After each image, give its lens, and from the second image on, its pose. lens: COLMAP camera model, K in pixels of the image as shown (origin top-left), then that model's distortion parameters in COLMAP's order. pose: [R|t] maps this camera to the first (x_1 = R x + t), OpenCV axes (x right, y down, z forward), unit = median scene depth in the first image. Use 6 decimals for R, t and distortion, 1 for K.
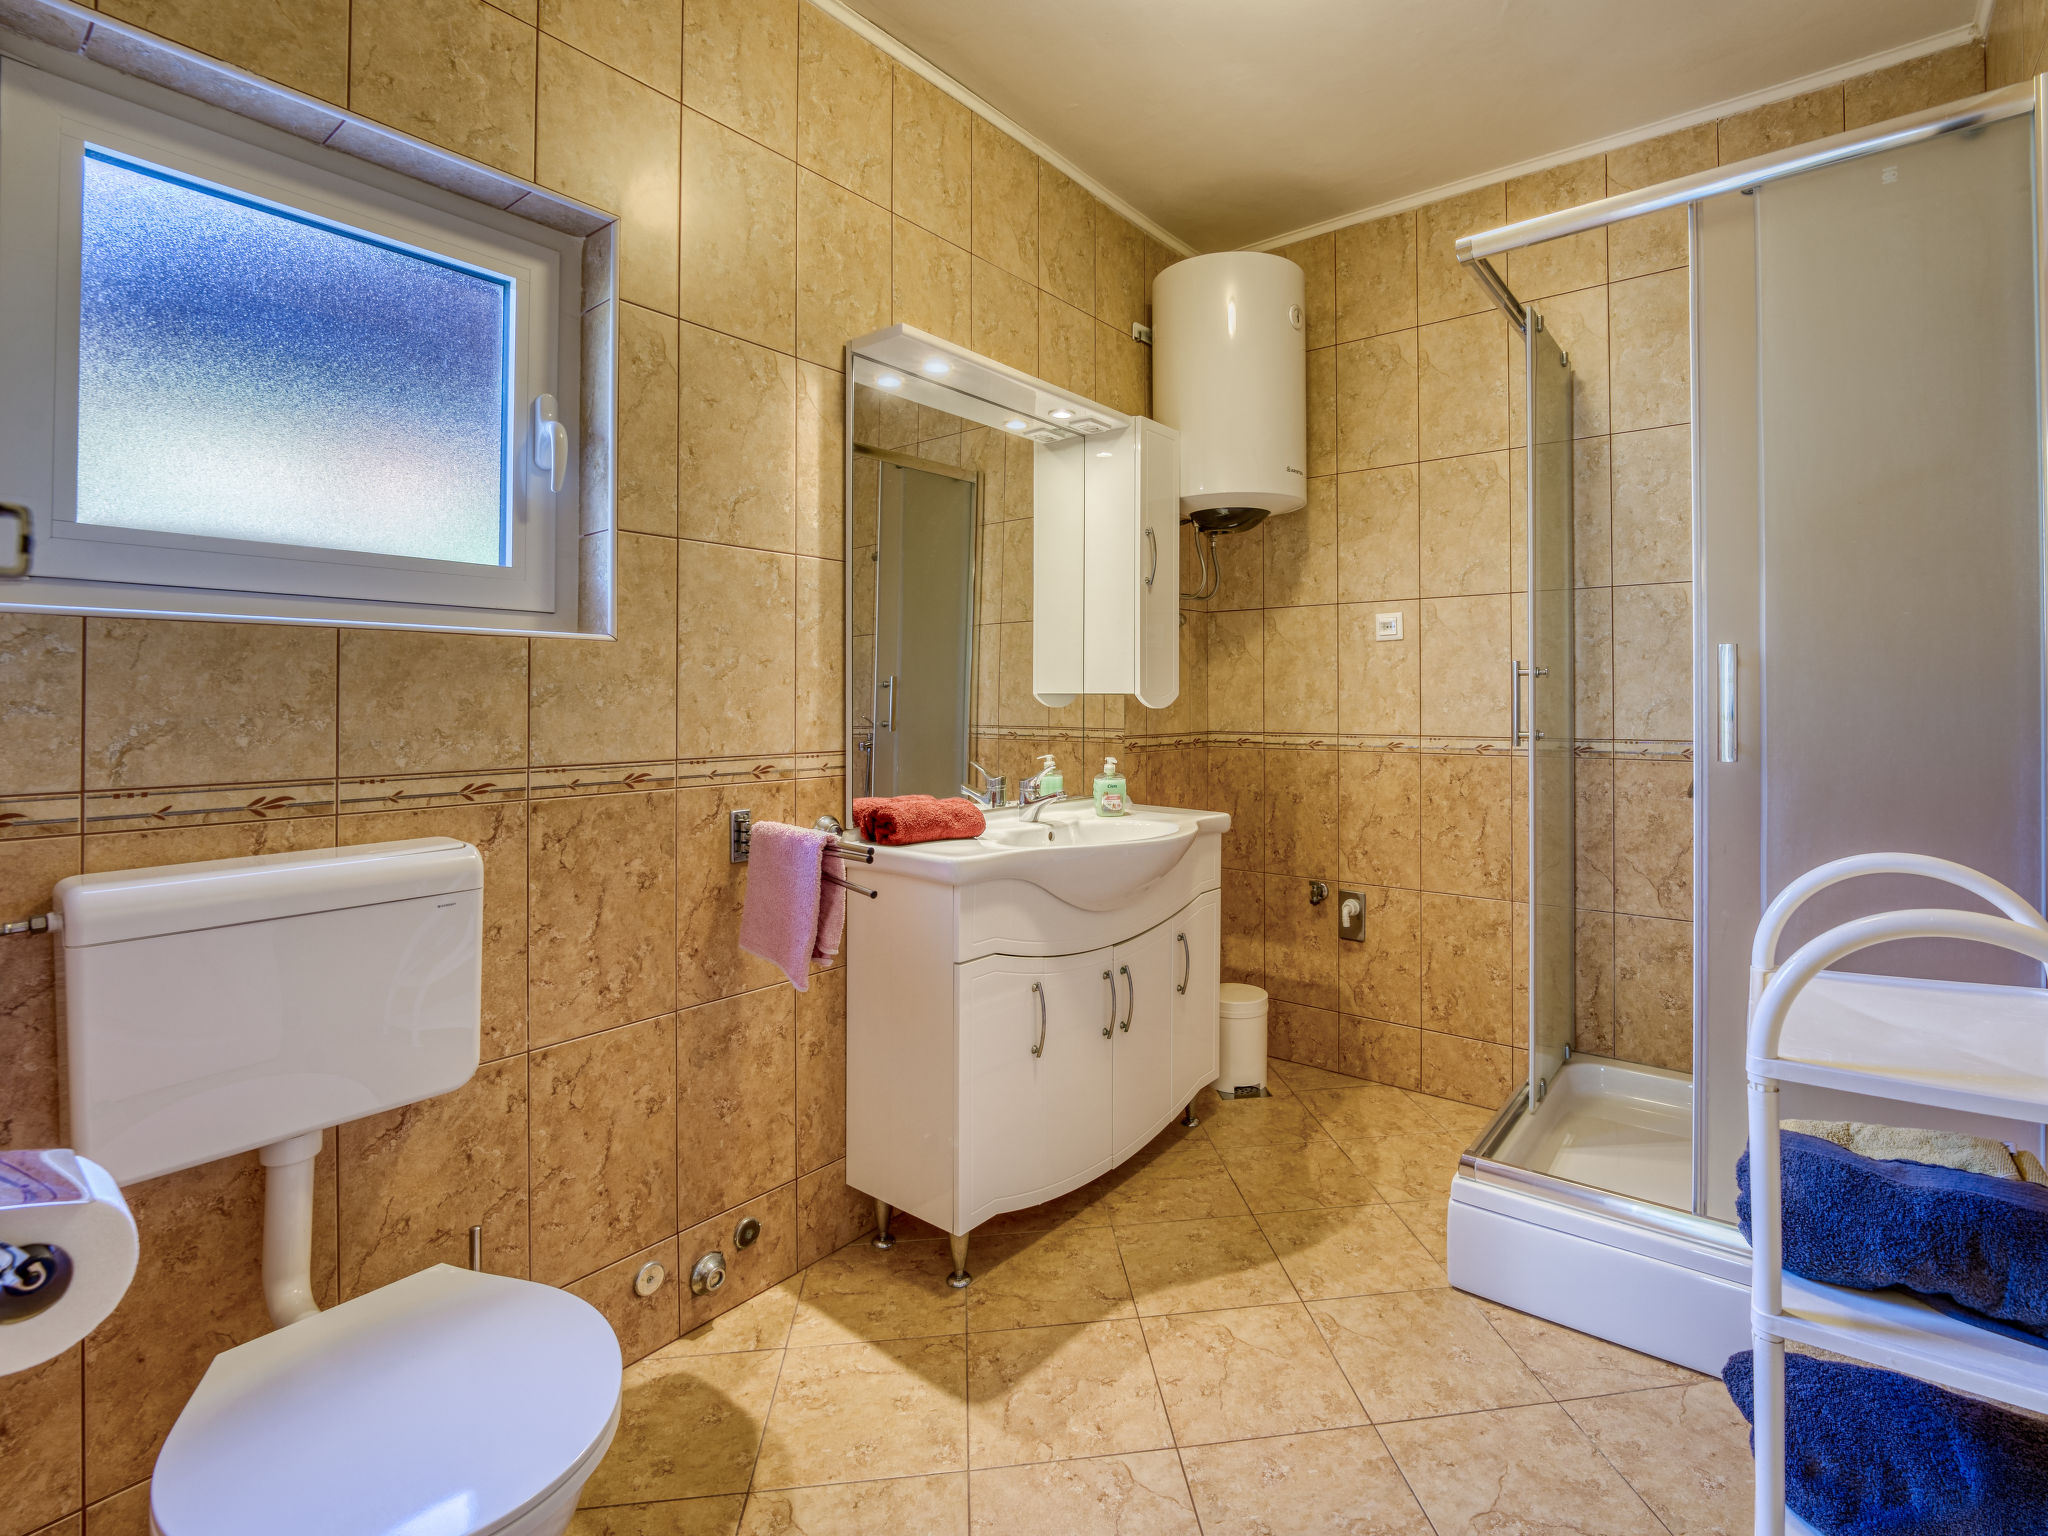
lens RADIAL K [[962.7, 0, 1102.9], [0, 962.7, 722.0], [0, 0, 1]] dist [-0.018130, 0.005782]
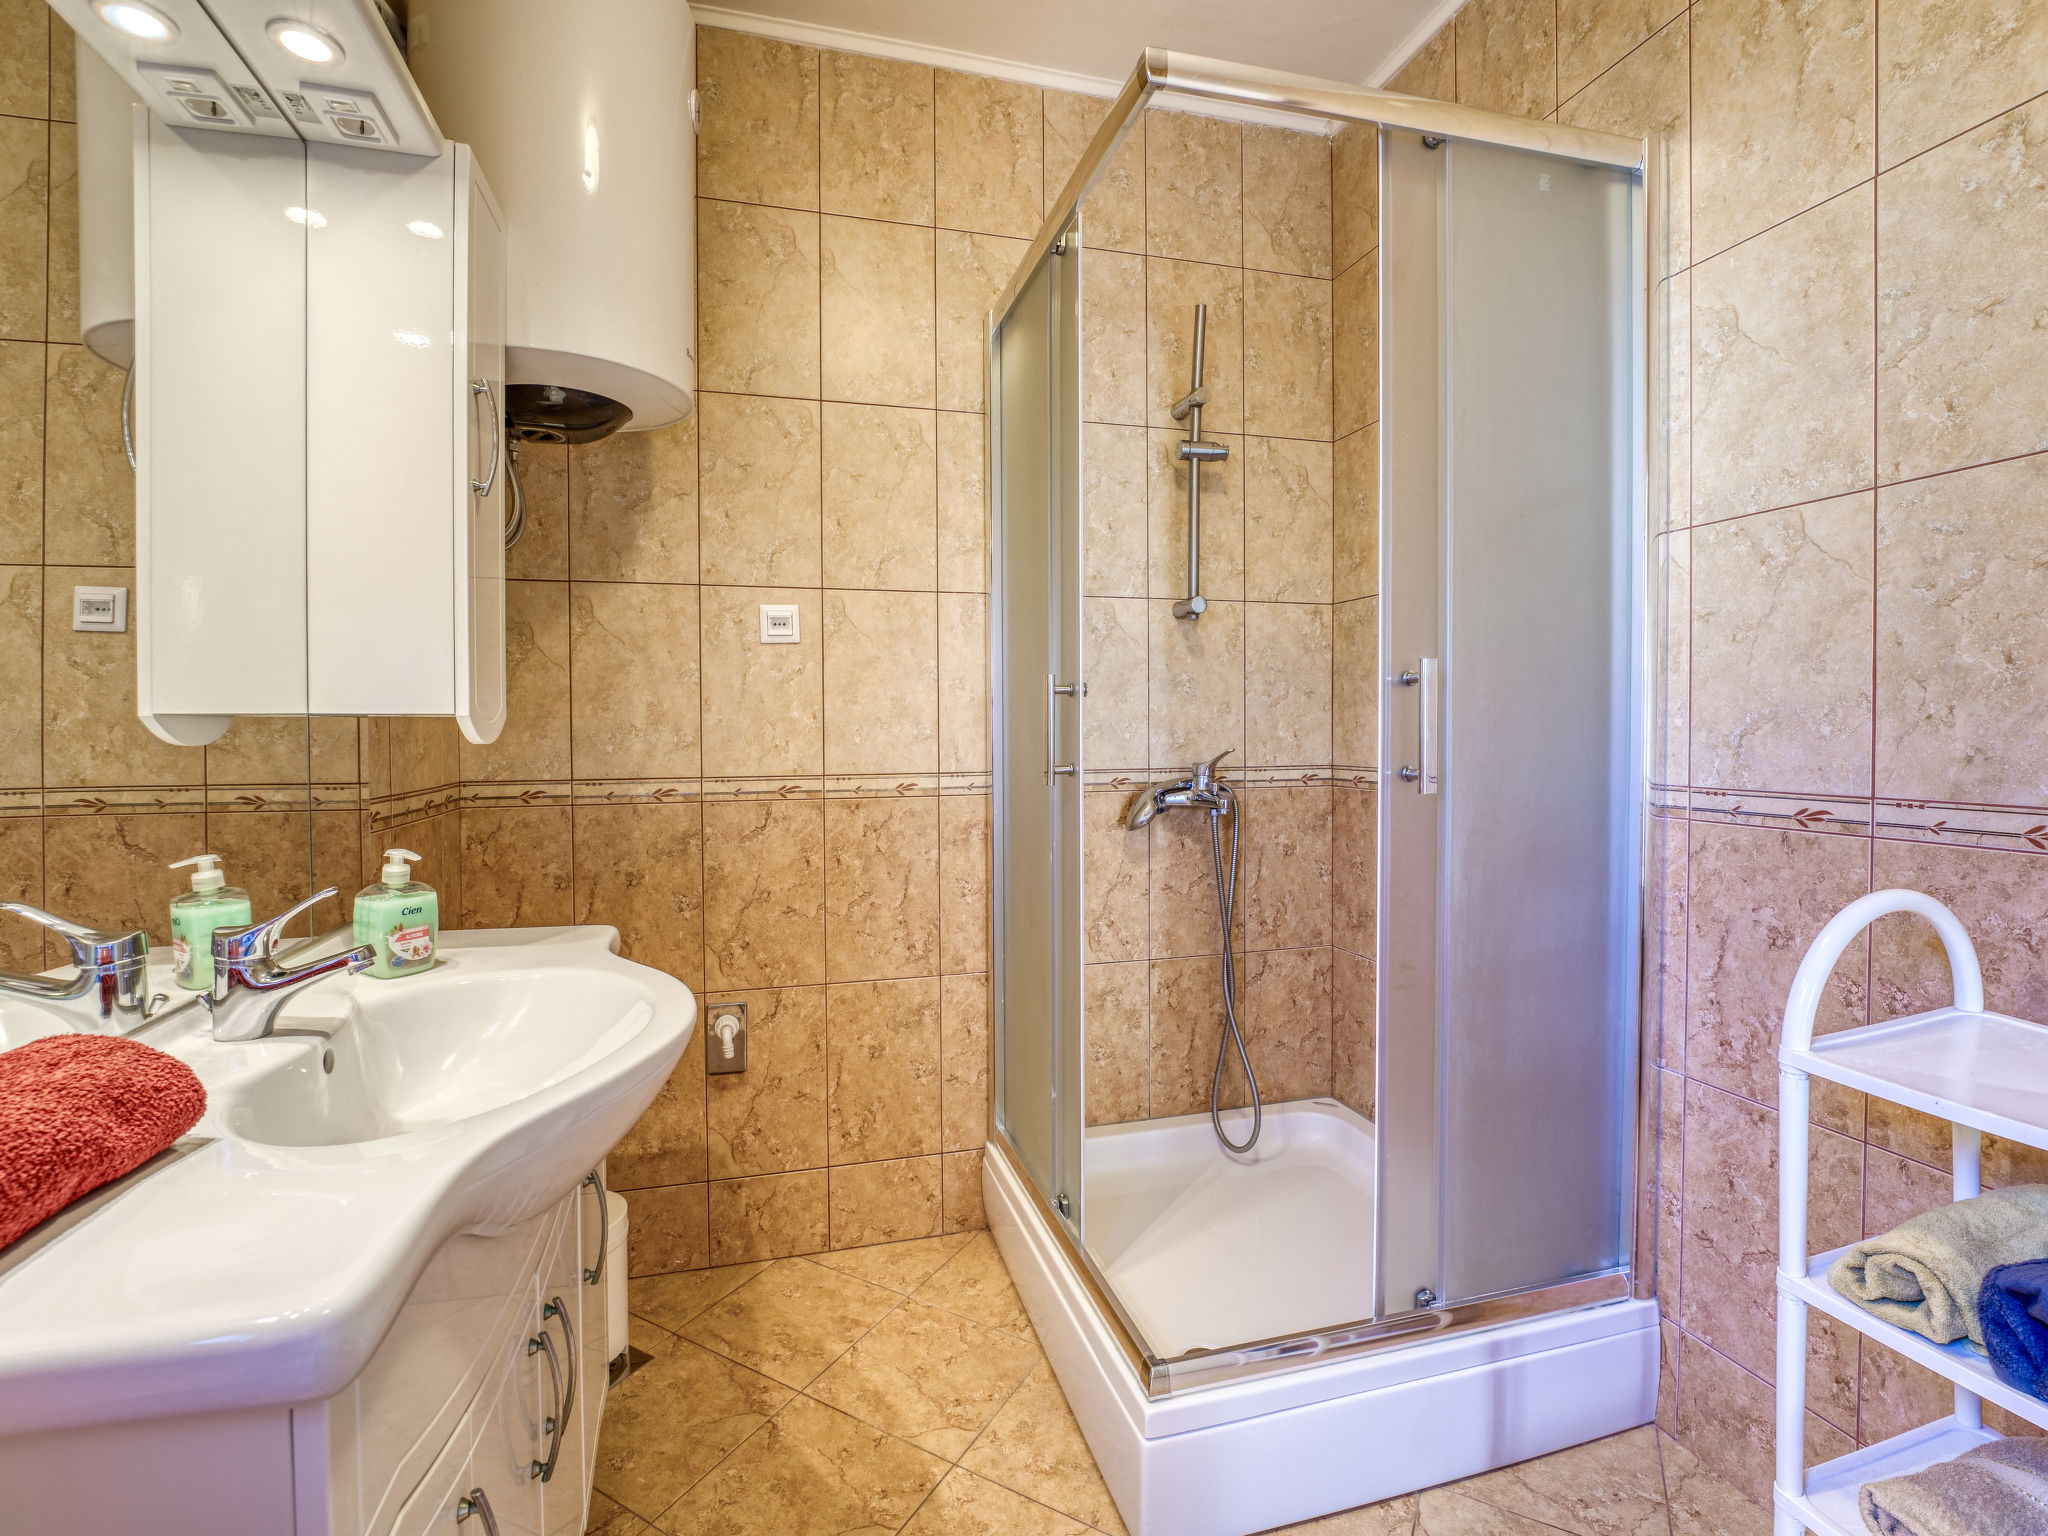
lens RADIAL K [[955.9, 0, 1013.6], [0, 955.9, 756.8], [0, 0, 1]] dist [-0.018386, 0.000604]
pose [[0.627311, -0.027692, 0.778276, -0.146378], [0.022278, 0.999597, 0.017610, -0.009388], [-0.778450, 0.006292, 0.627675, 0.422861]]
